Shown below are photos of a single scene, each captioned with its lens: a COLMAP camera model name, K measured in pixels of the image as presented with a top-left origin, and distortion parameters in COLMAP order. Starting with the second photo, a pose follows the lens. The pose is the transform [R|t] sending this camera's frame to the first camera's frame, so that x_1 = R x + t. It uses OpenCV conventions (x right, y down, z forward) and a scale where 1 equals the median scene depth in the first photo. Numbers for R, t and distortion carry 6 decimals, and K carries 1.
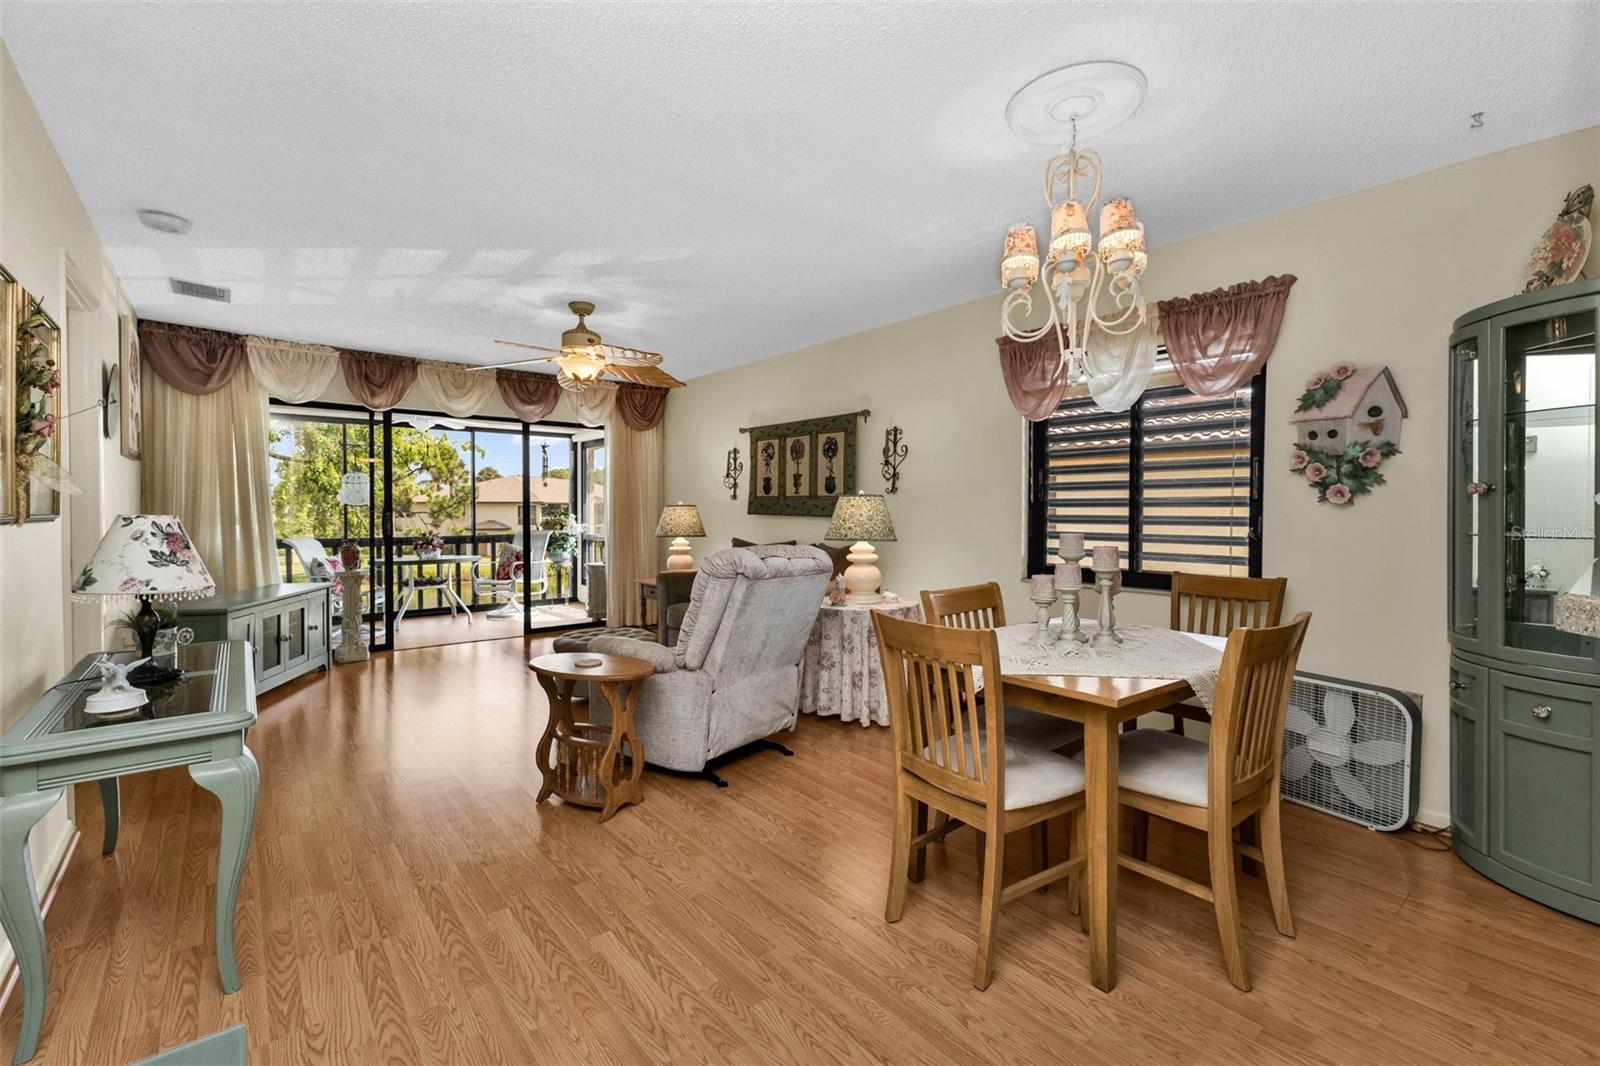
lens RADIAL K [[682.8, 0, 762.1], [0, 682.8, 524.5], [0, 0, 1]] dist [0.016178, -0.000134]
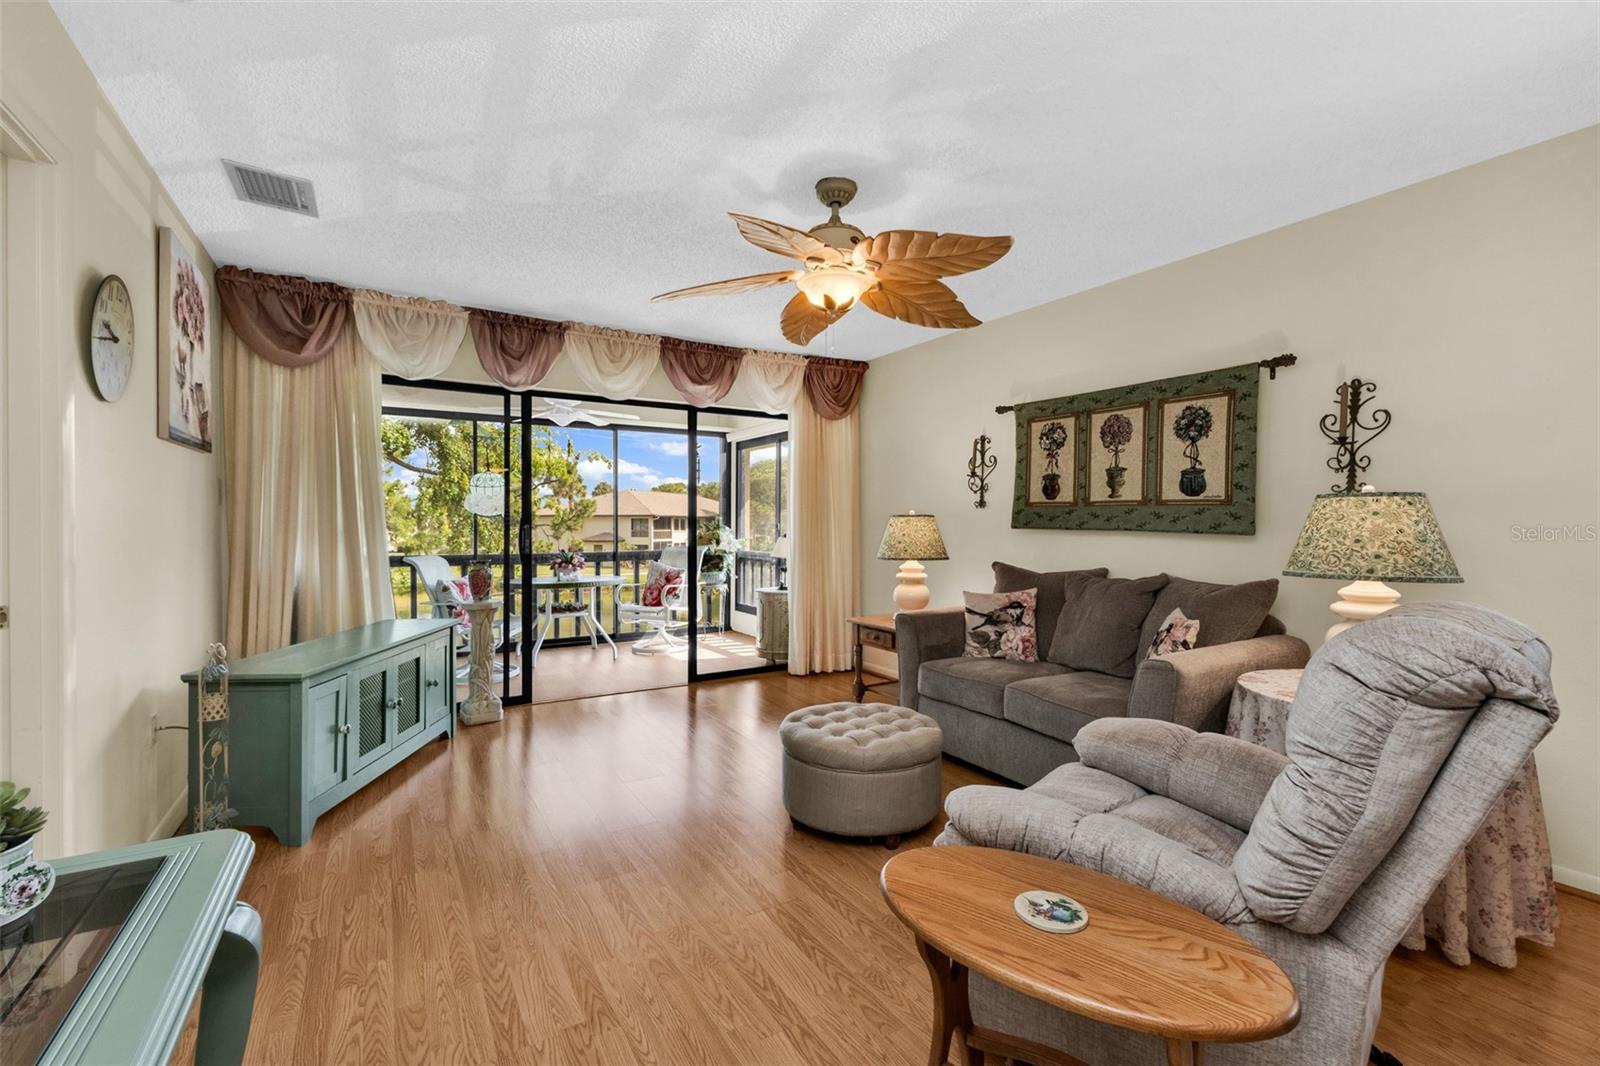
lens RADIAL K [[668.4, 0, 782.0], [0, 668.4, 531.2], [0, 0, 1]] dist [0.010837, -0.000075]
pose [[0.993123, 0.002503, -0.117048, -0.191974], [-0.003502, 0.999959, -0.008337, -0.005934], [0.117023, 0.008690, 0.993091, 0.320343]]
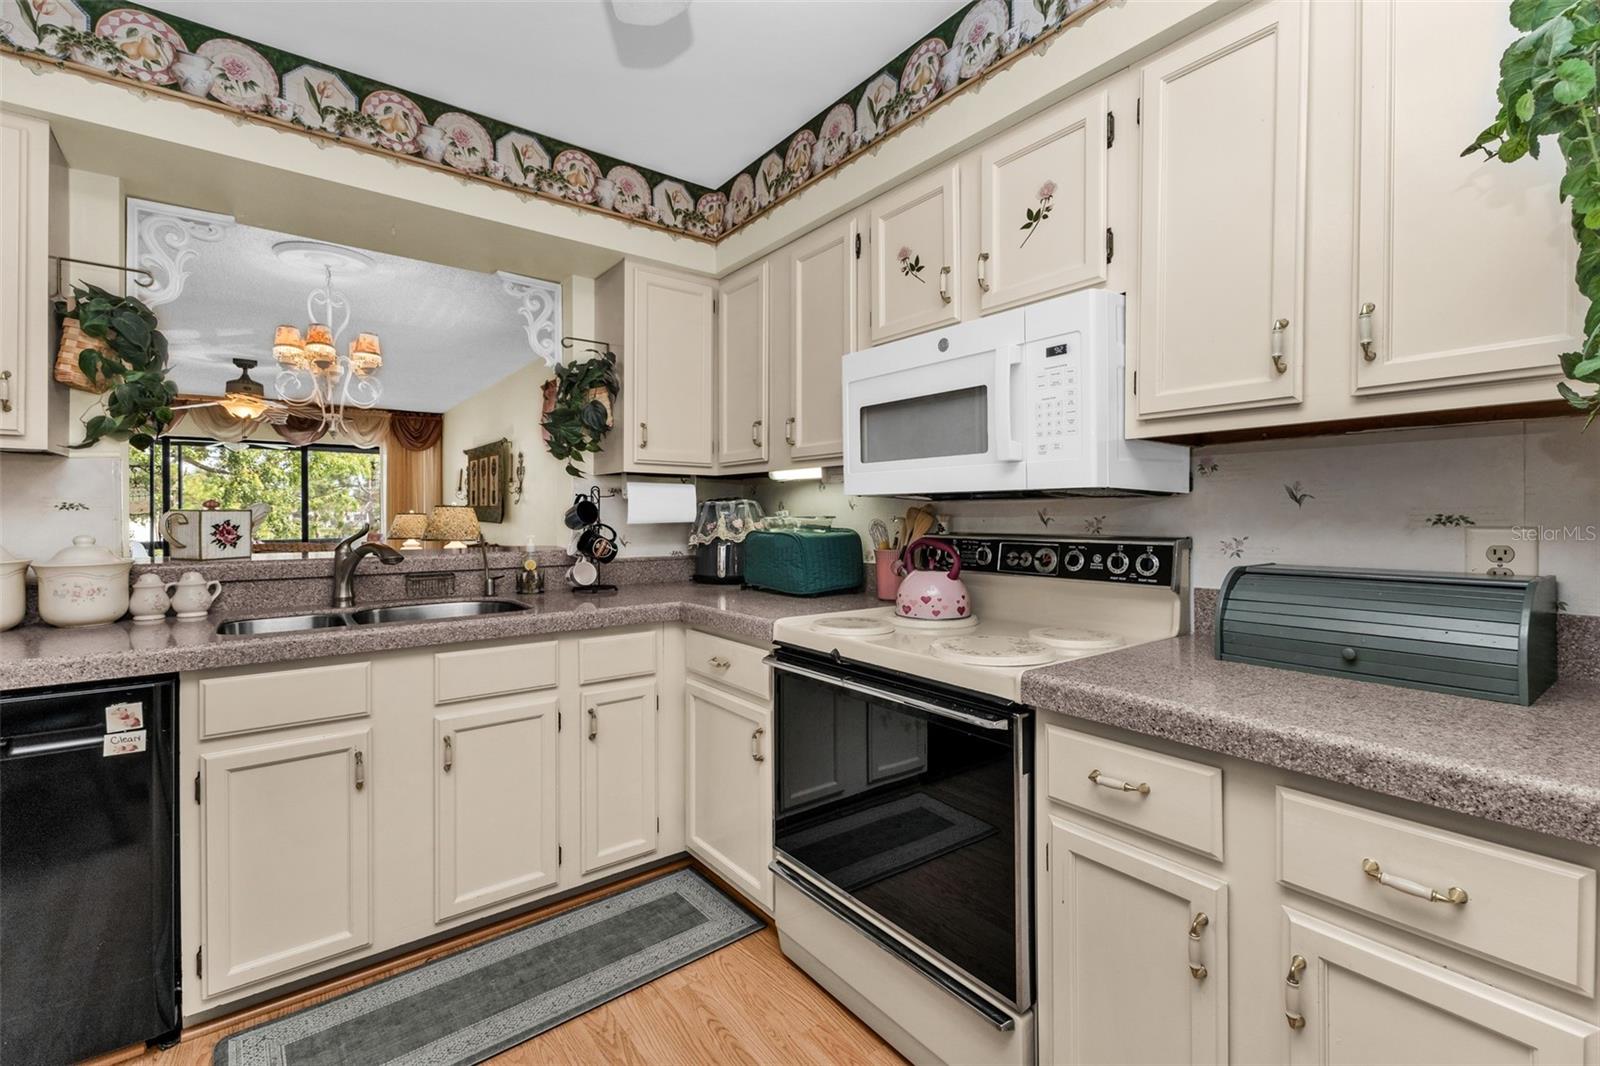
lens RADIAL K [[691.1, 0, 805.7], [0, 691.1, 525.6], [0, 0, 1]] dist [0.001456, -0.000895]
pose [[0.999900, -0.002172, 0.013952, 0.629363], [0.002299, 0.999956, -0.009130, 0.003760], [-0.013932, 0.009161, 0.999861, -0.262395]]
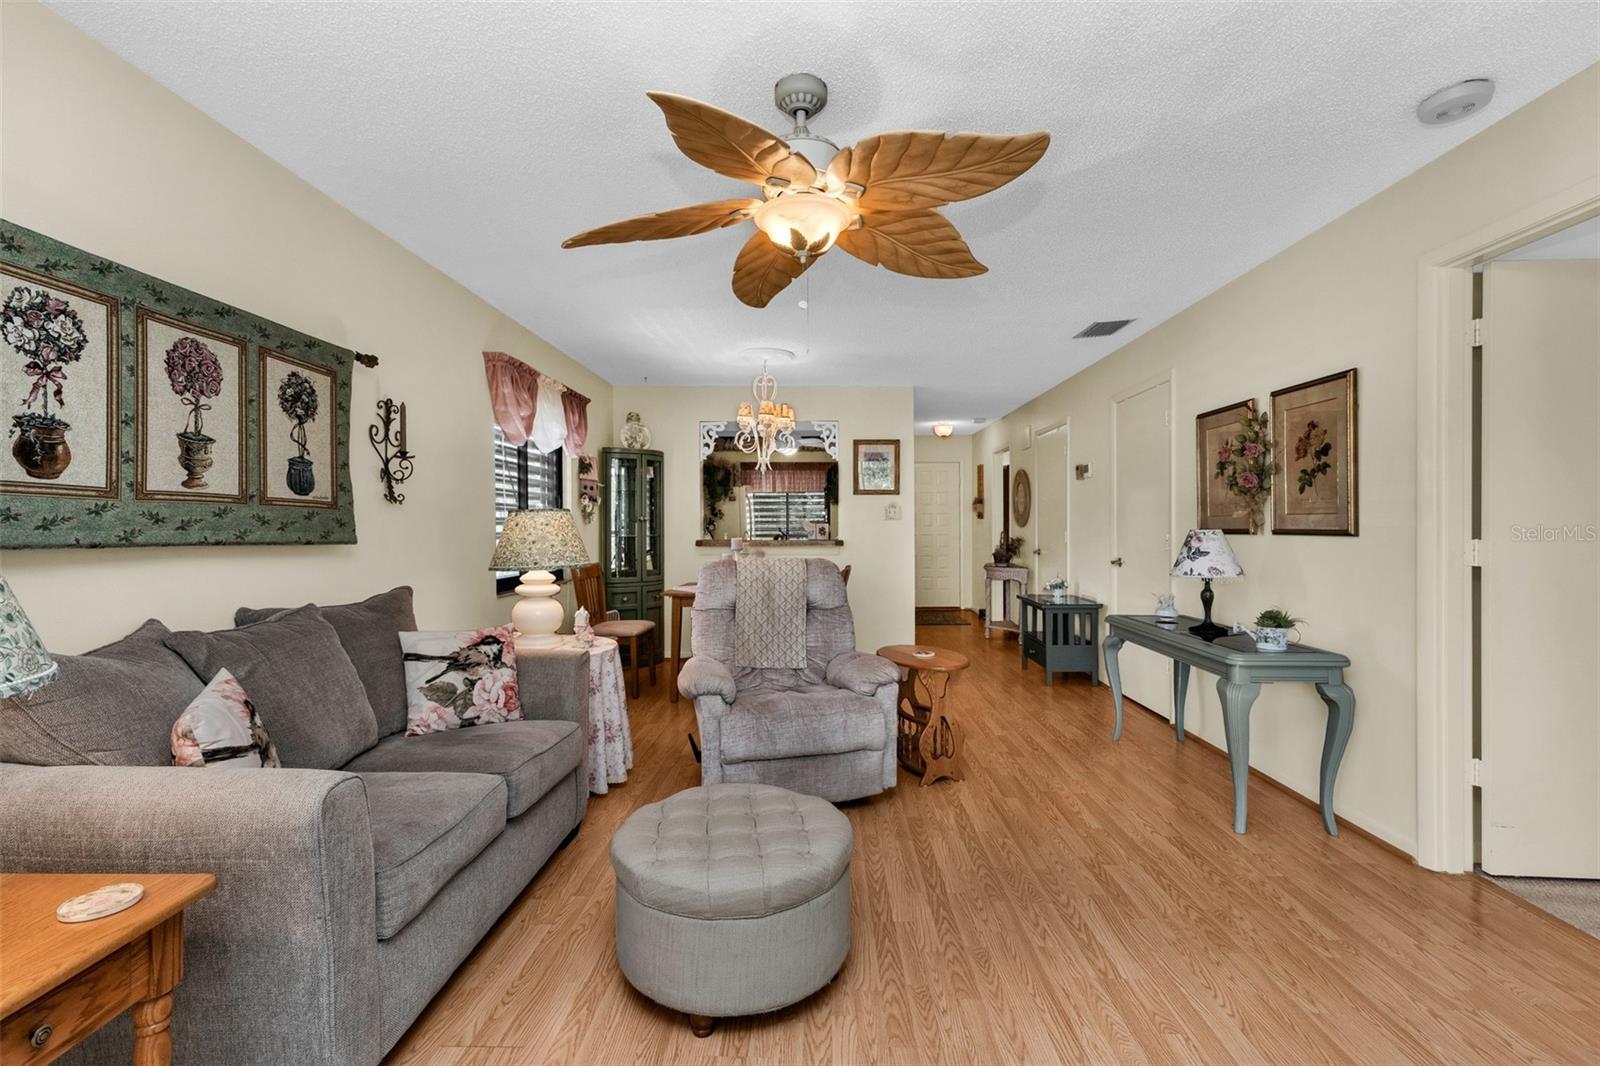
lens RADIAL K [[695.1, 0, 835.9], [0, 695.1, 527.3], [0, 0, 1]] dist [0.000633, 0.000207]
pose [[-0.805007, 0.000302, 0.593266, -0.452296], [0.015251, 0.999680, 0.020185, -0.025482], [-0.593070, 0.025297, -0.804754, 1.098532]]
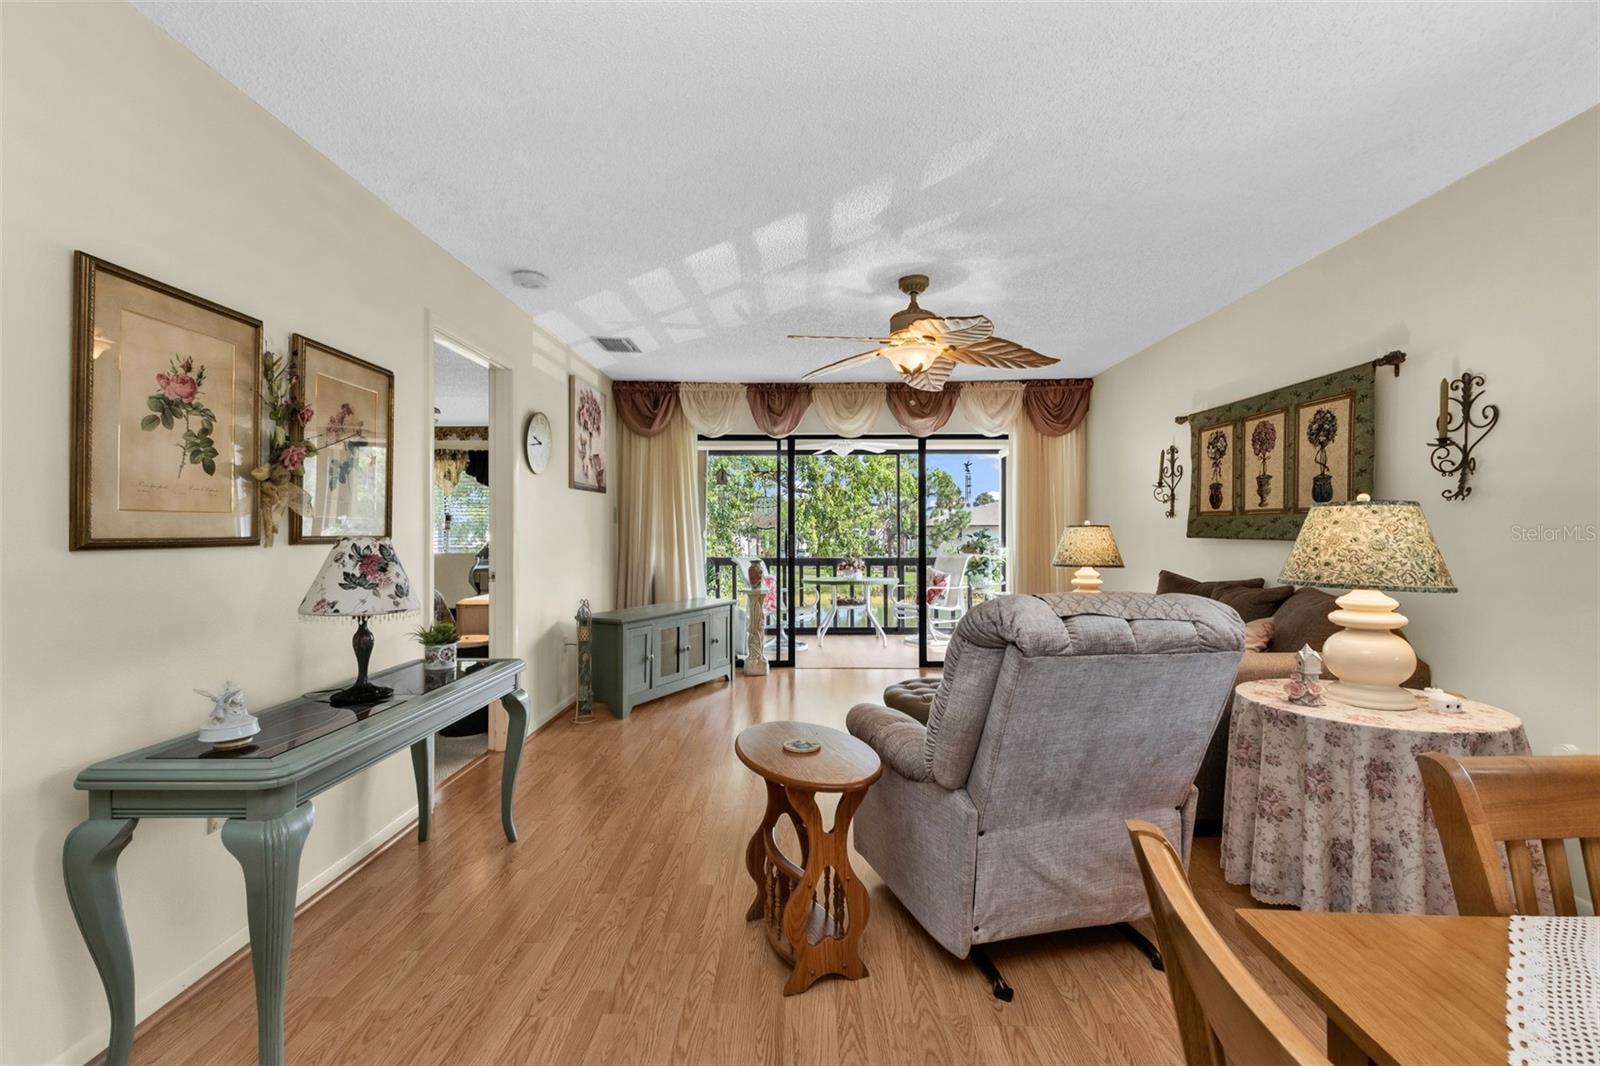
lens RADIAL K [[658.2, 0, 800.0], [0, 658.2, 533.0], [0, 0, 1]] dist [0.009110, -0.000065]
pose [[0.791283, -0.001429, -0.611448, 0.086938], [-0.011290, 0.999793, -0.016948, -0.004133], [0.611345, 0.020314, 0.791103, 0.241655]]
